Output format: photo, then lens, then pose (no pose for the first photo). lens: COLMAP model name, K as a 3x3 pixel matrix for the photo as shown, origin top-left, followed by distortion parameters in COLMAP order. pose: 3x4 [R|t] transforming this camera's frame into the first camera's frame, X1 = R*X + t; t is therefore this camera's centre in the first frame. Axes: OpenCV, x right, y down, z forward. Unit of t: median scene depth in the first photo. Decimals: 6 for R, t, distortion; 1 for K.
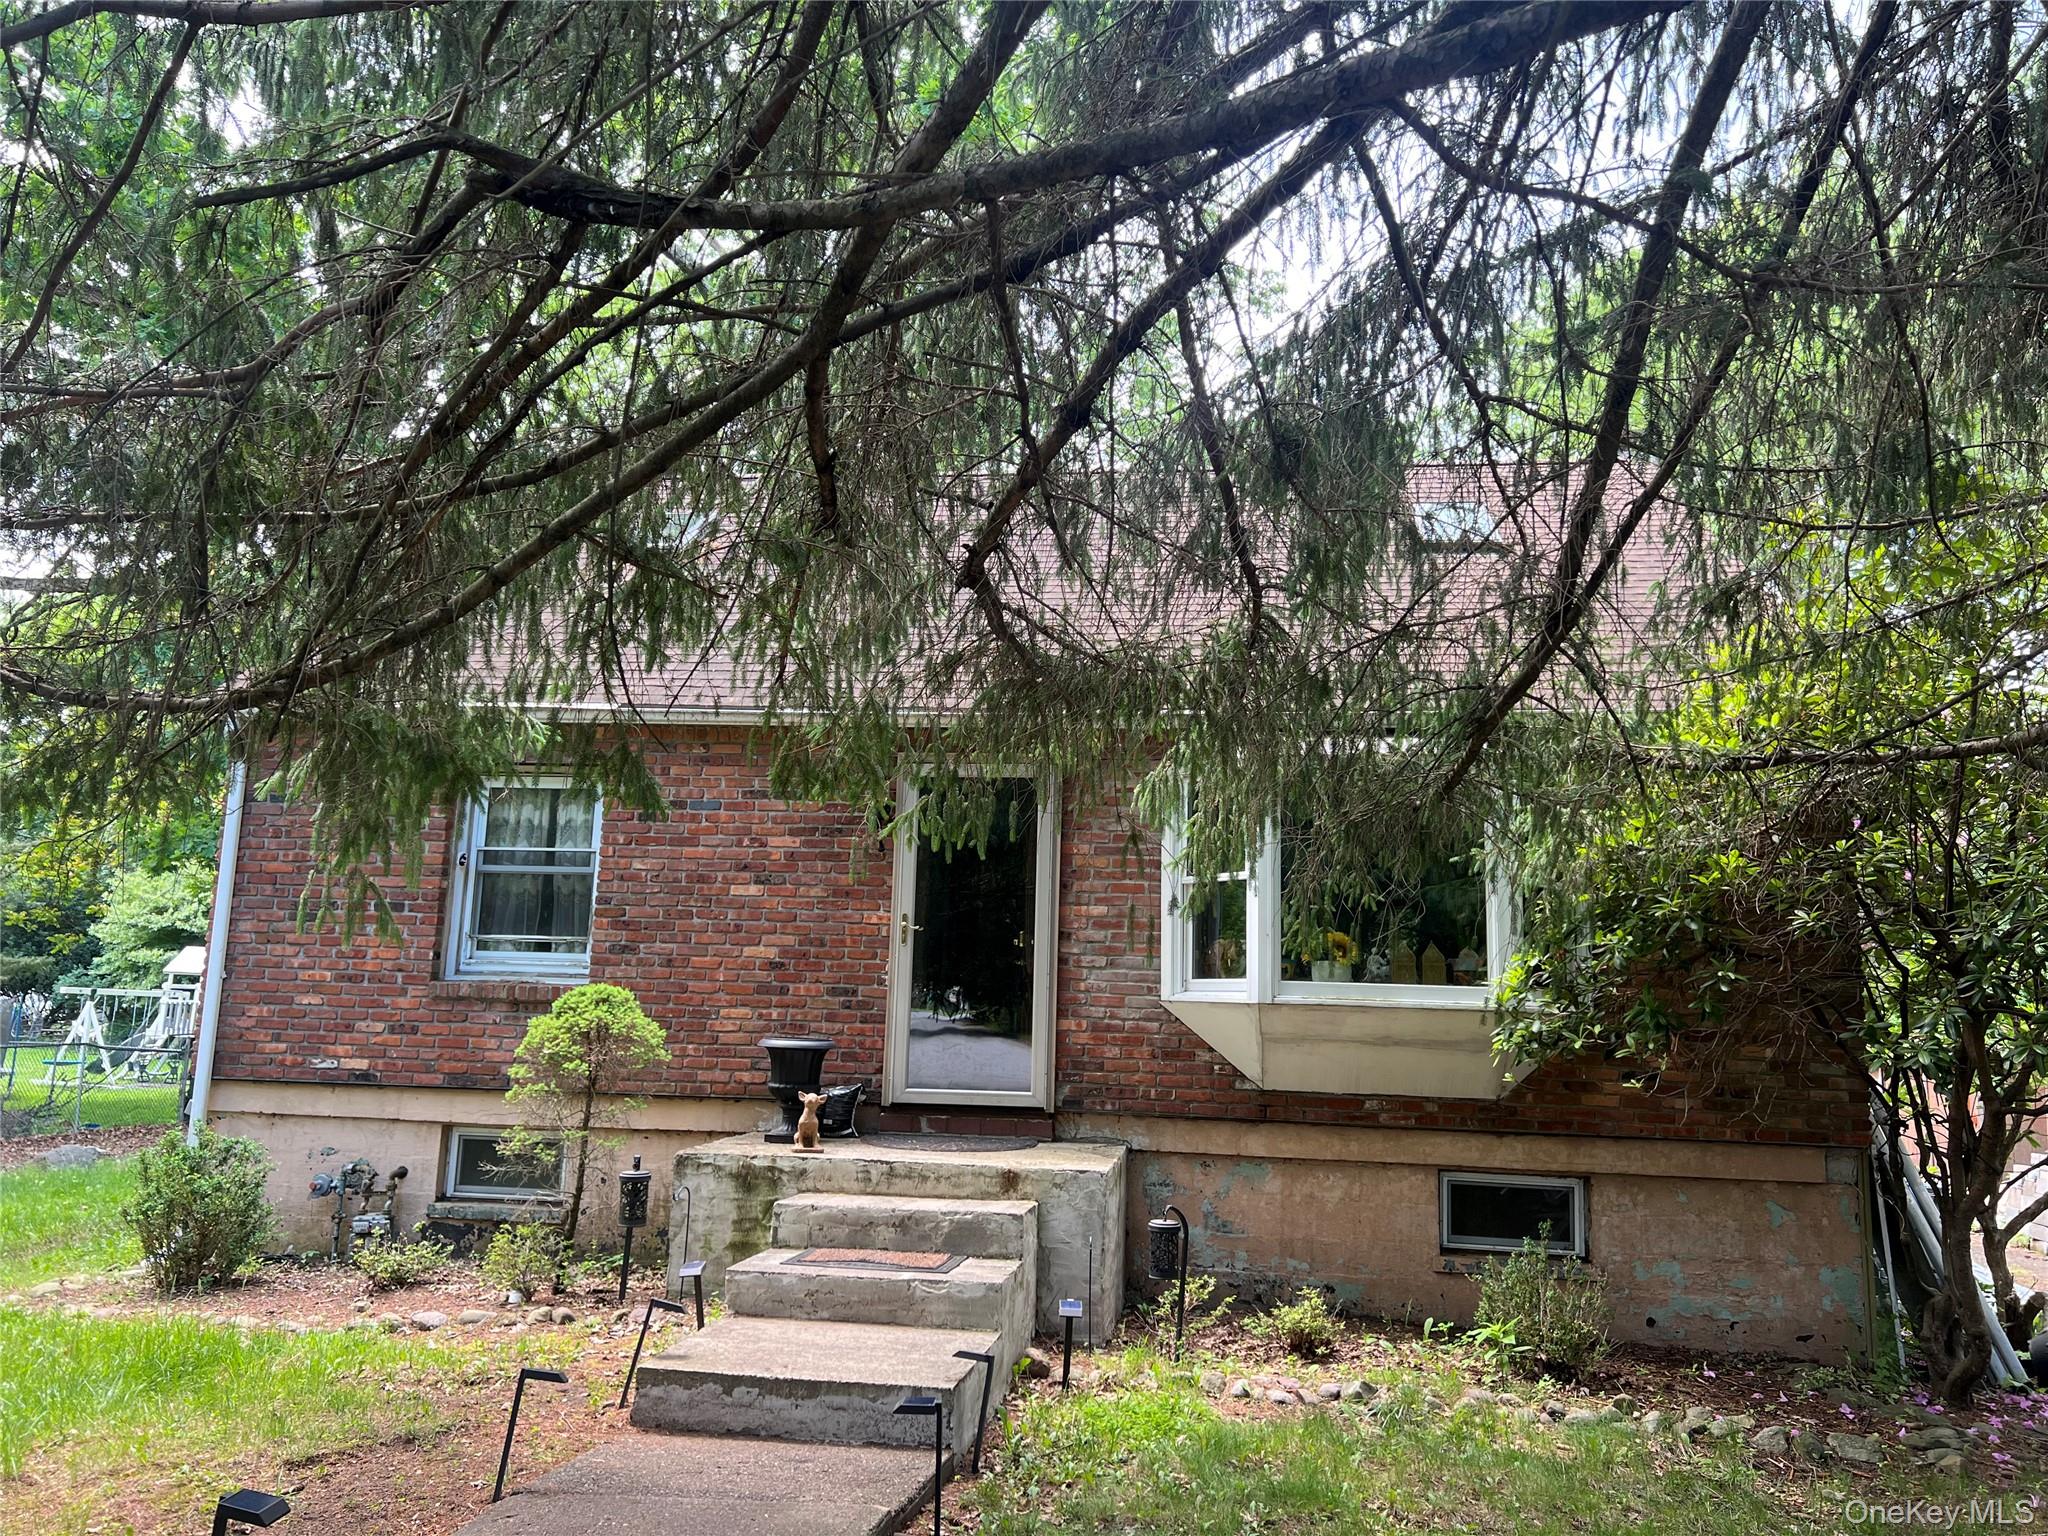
lens RADIAL K [[1542.4, 0, 1028.2], [0, 1542.4, 778.2], [0, 0, 1]] dist [0.175105, -0.421835]
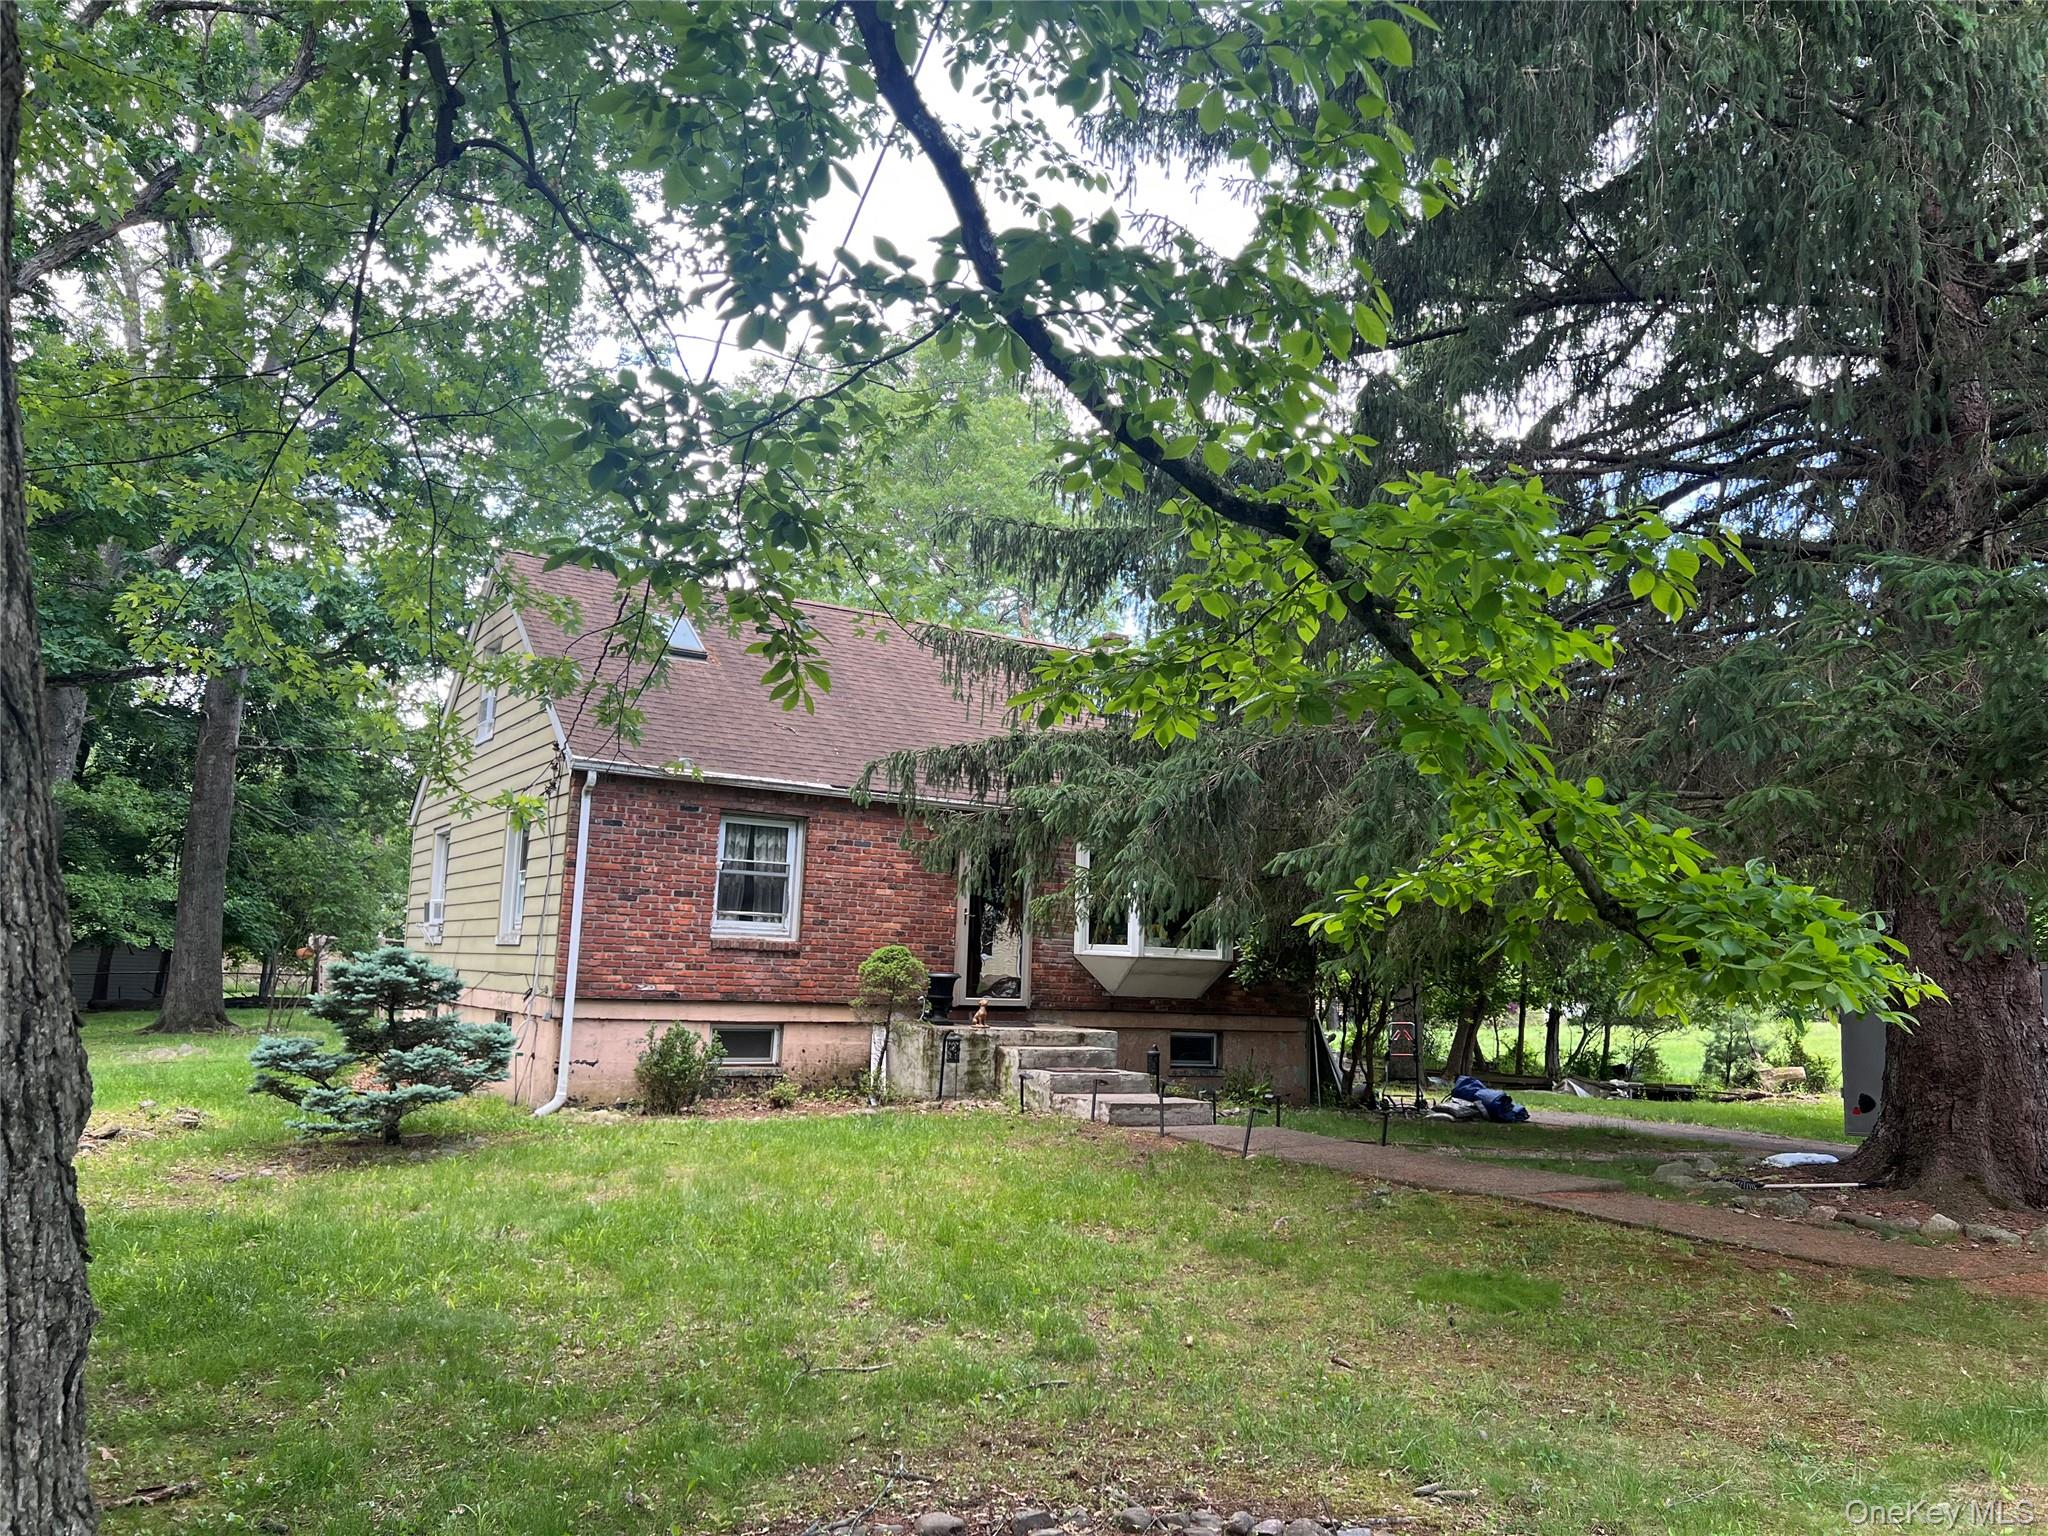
lens RADIAL K [[1542.4, 0, 1028.2], [0, 1542.4, 778.2], [0, 0, 1]] dist [0.175105, -0.421835]
pose [[0.781222, 0.076170, 0.619589, -1.252972], [-0.108940, 0.993933, 0.015170, -0.113870], [-0.614674, -0.079349, 0.784780, -0.556385]]
